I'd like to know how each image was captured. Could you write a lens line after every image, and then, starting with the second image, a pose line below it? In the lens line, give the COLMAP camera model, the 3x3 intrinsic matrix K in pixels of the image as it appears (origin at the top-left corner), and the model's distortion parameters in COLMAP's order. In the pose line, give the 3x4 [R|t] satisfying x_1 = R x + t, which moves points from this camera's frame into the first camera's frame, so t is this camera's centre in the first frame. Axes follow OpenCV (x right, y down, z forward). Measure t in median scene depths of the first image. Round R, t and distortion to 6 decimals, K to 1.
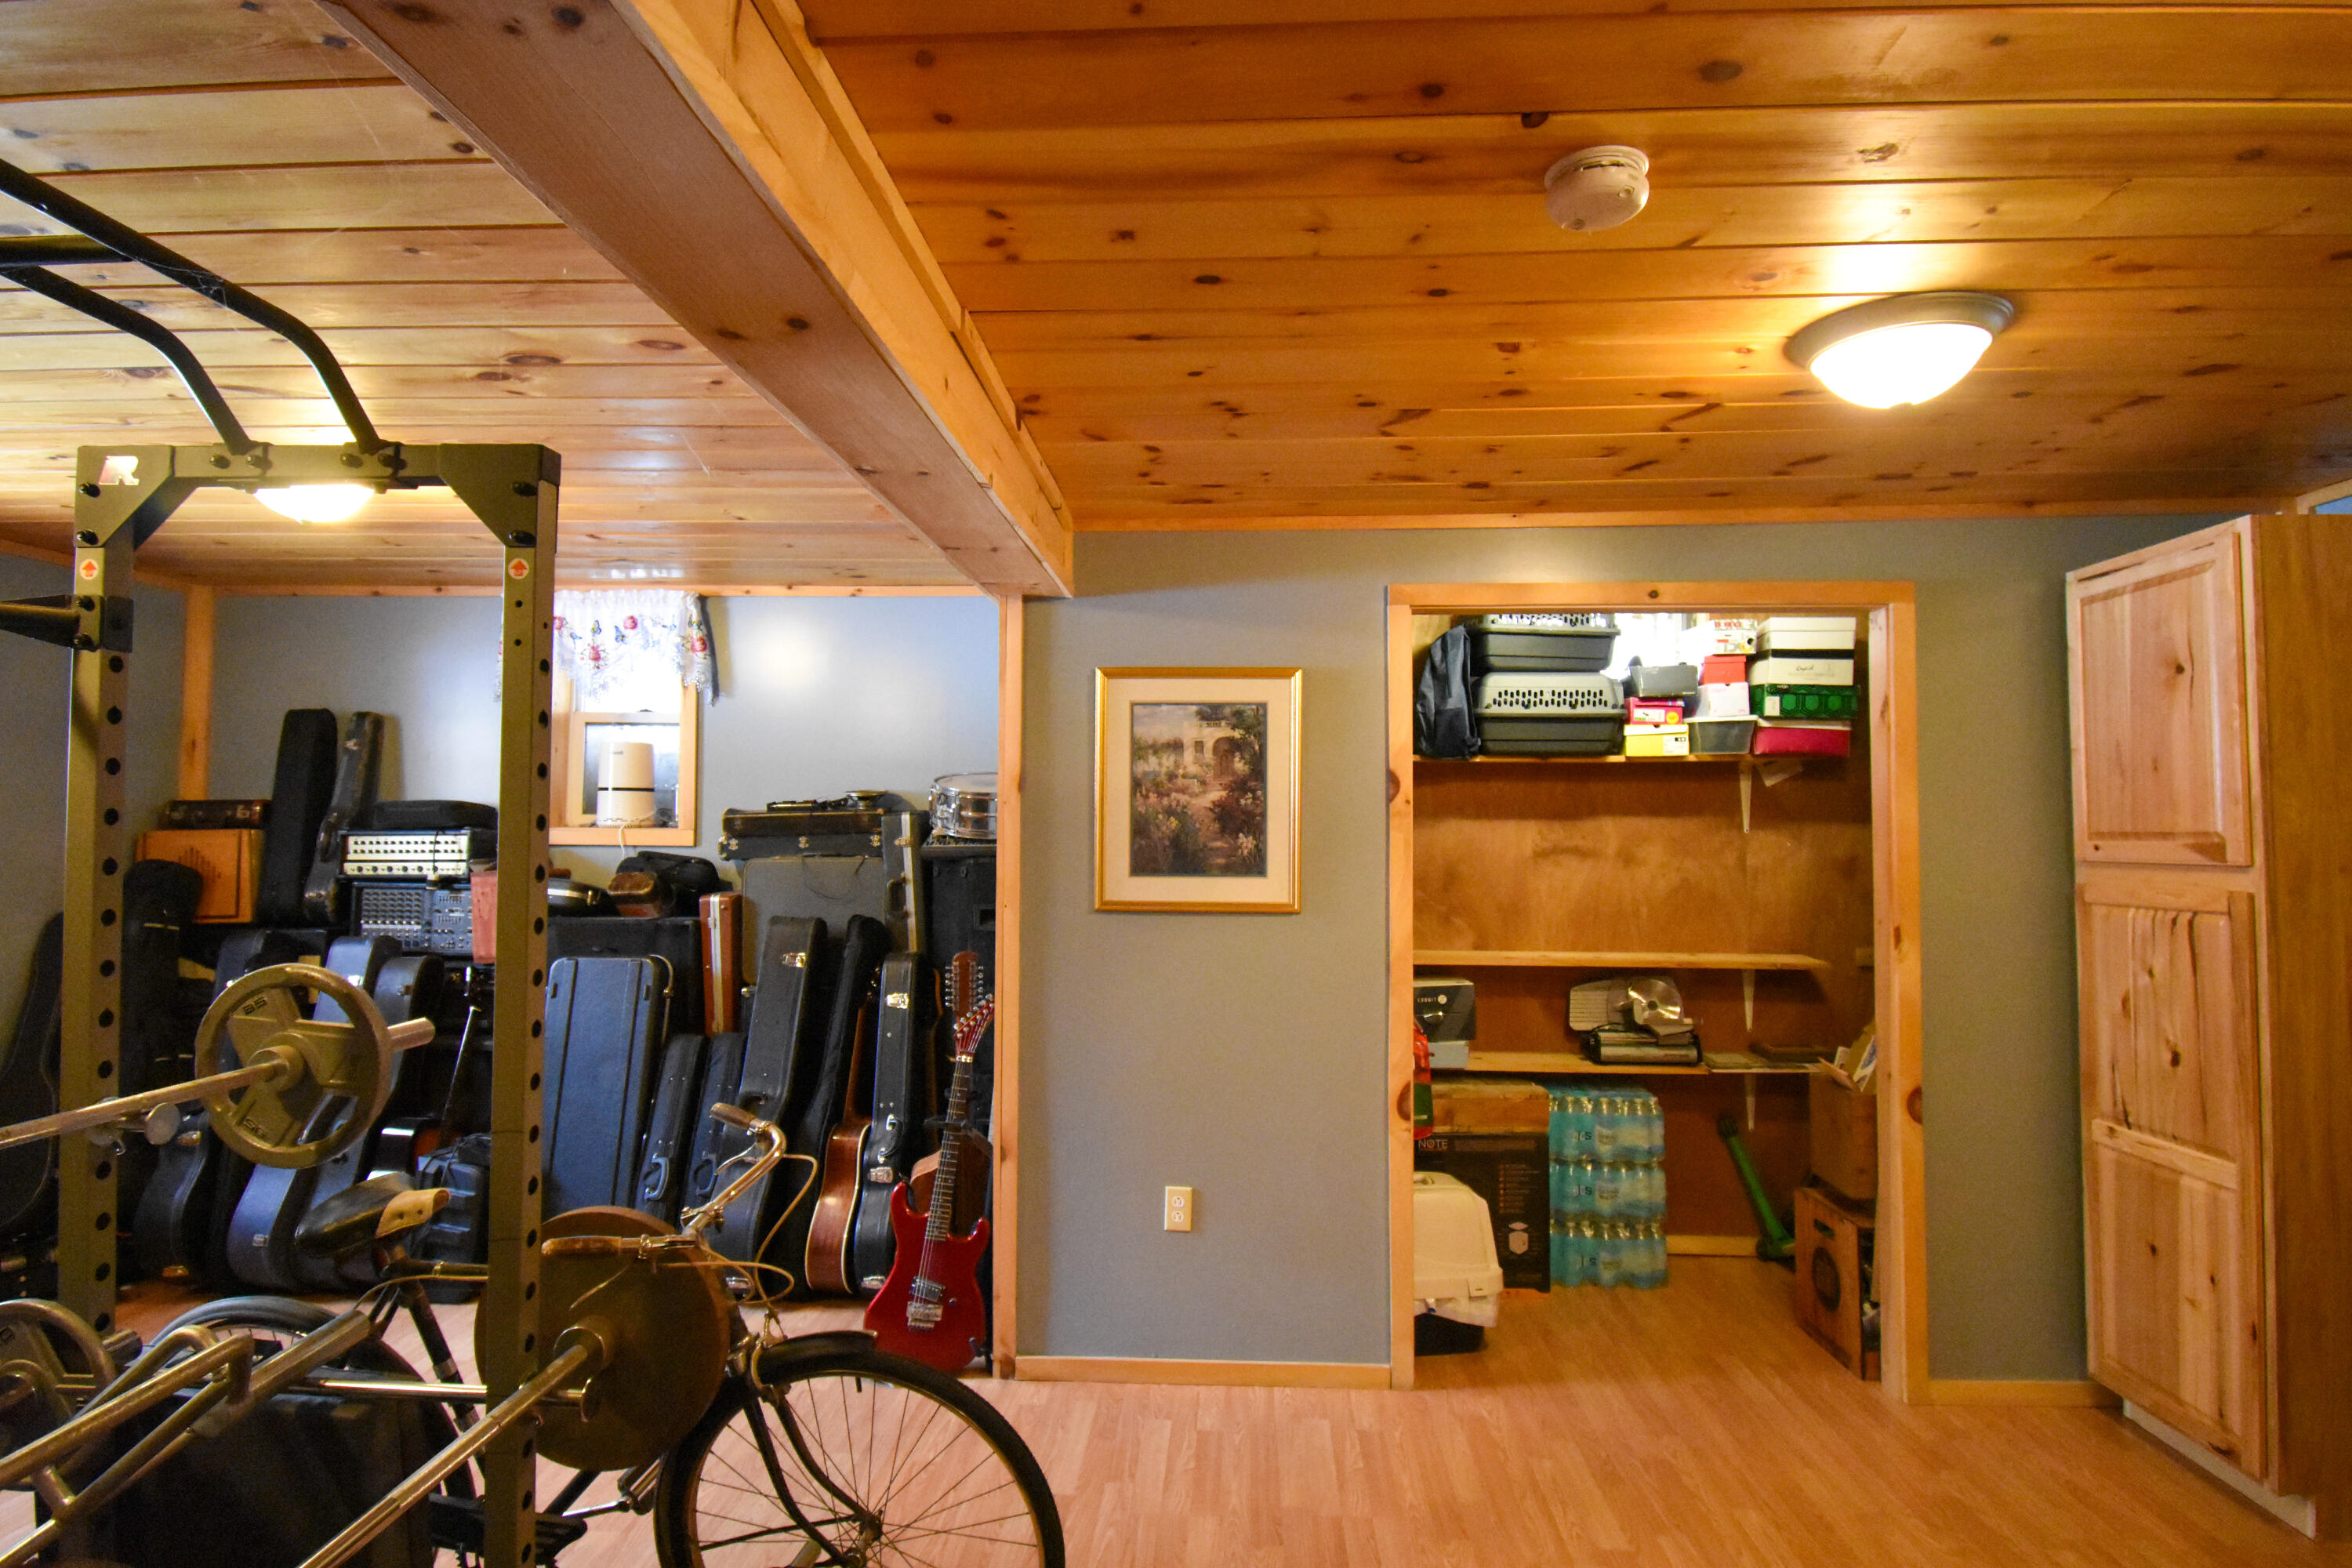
lens RADIAL K [[1259.5, 0, 1175.5], [0, 1259.5, 780.6], [0, 0, 1]] dist [0.025360, -0.031367]
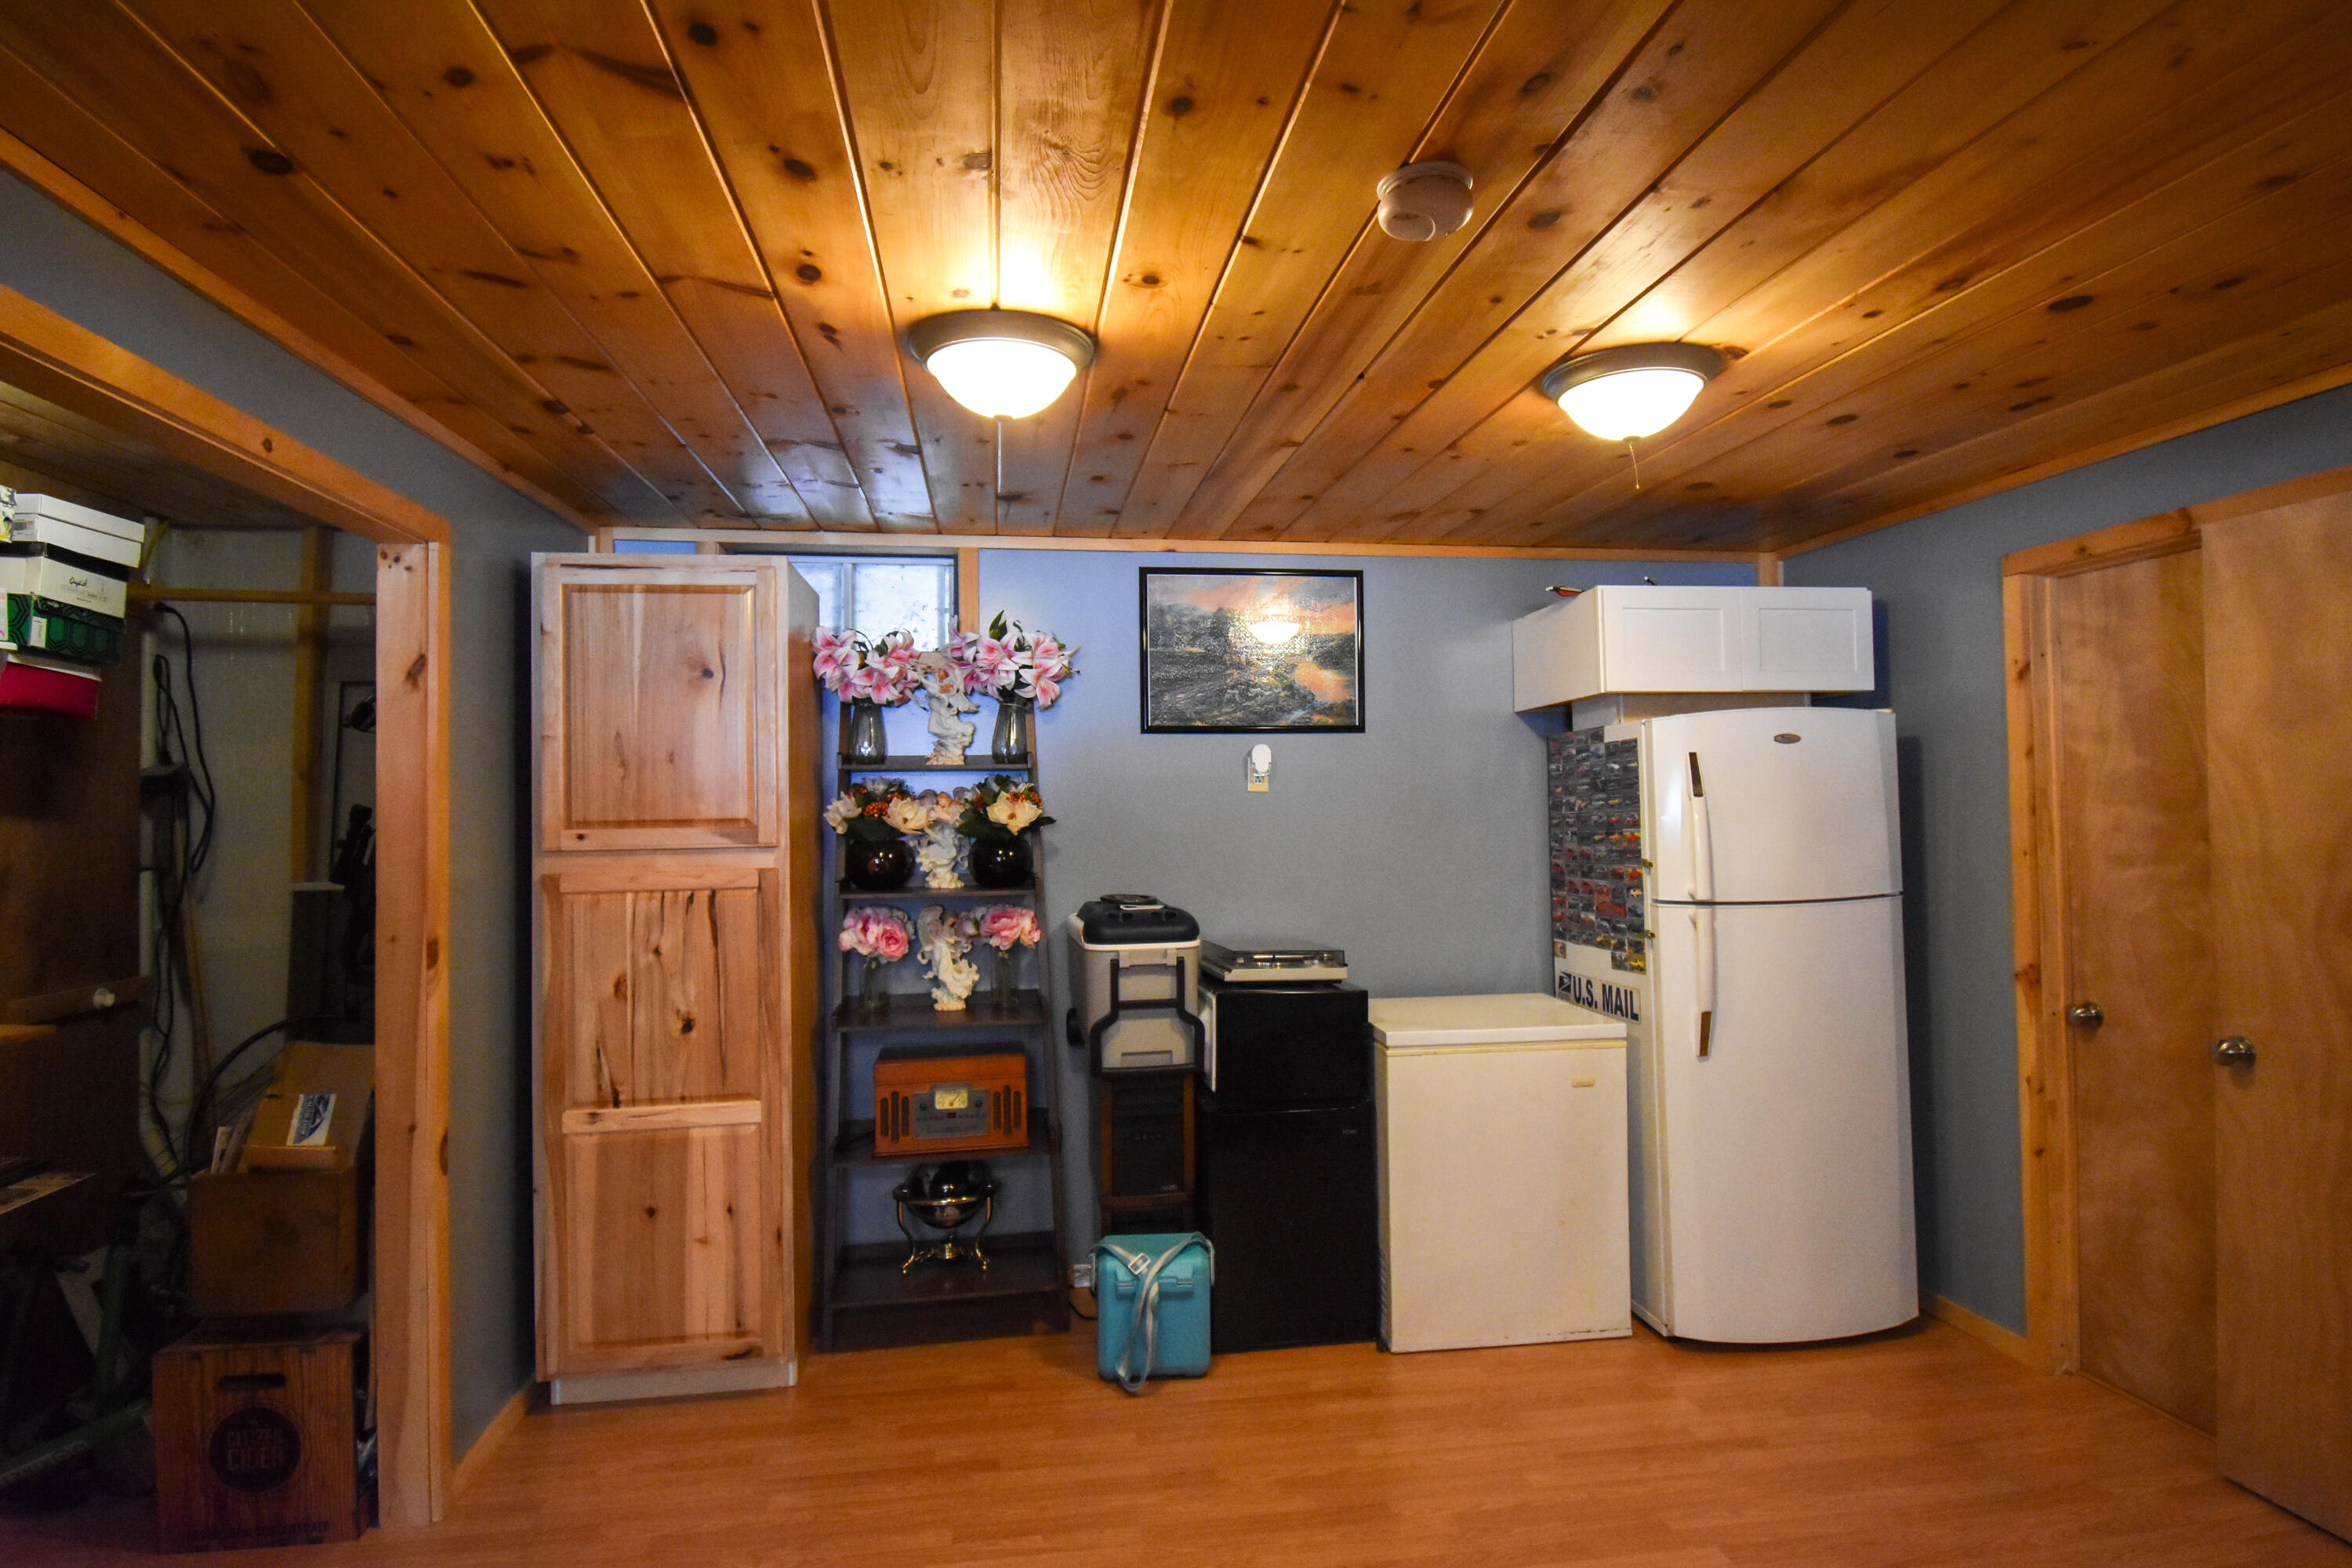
lens RADIAL K [[1225.5, 0, 1176.6], [0, 1225.5, 777.6], [0, 0, 1]] dist [0.020103, -0.027932]
pose [[-0.195887, 0.022411, 0.980370, -0.280800], [-0.027639, 0.999215, -0.028364, 0.018330], [-0.980237, -0.032653, -0.195114, 0.645054]]
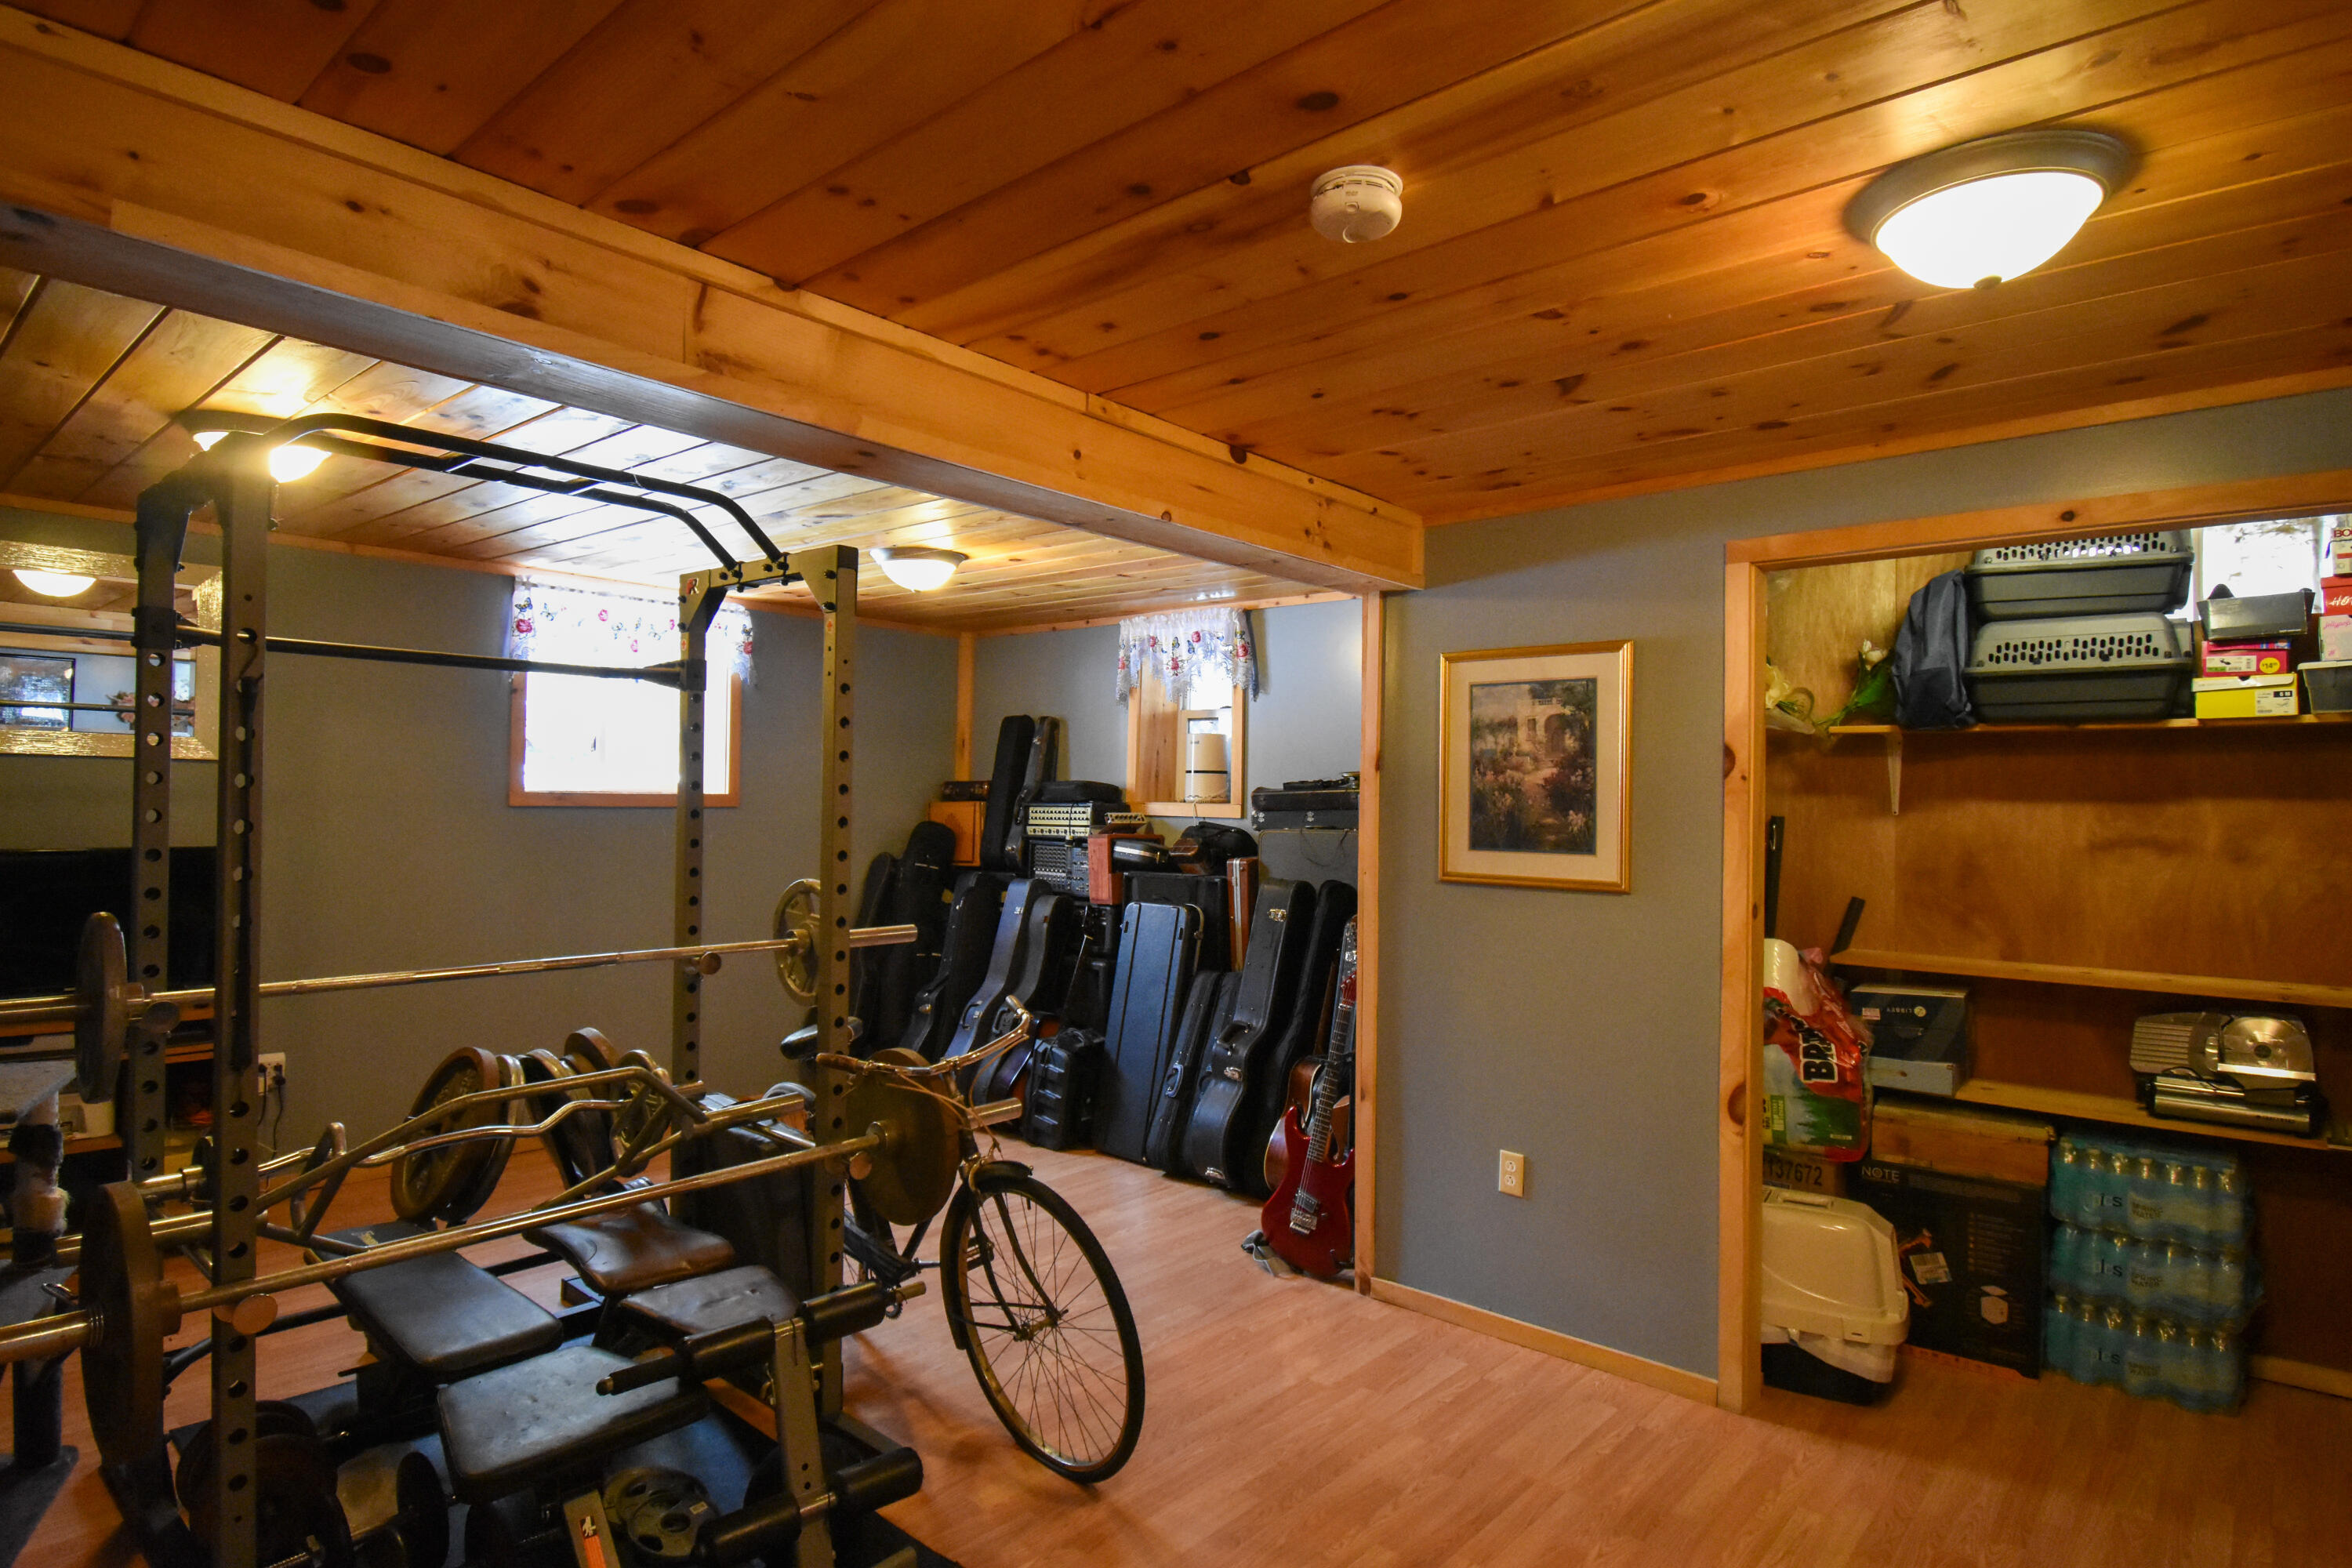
lens RADIAL K [[1259.5, 0, 1175.5], [0, 1259.5, 780.6], [0, 0, 1]] dist [0.025360, -0.031367]
pose [[0.784254, -0.002406, -0.620435, 0.411620], [0.009331, 0.999925, 0.007917, 0.007276], [0.620370, -0.011998, 0.784218, 0.023313]]
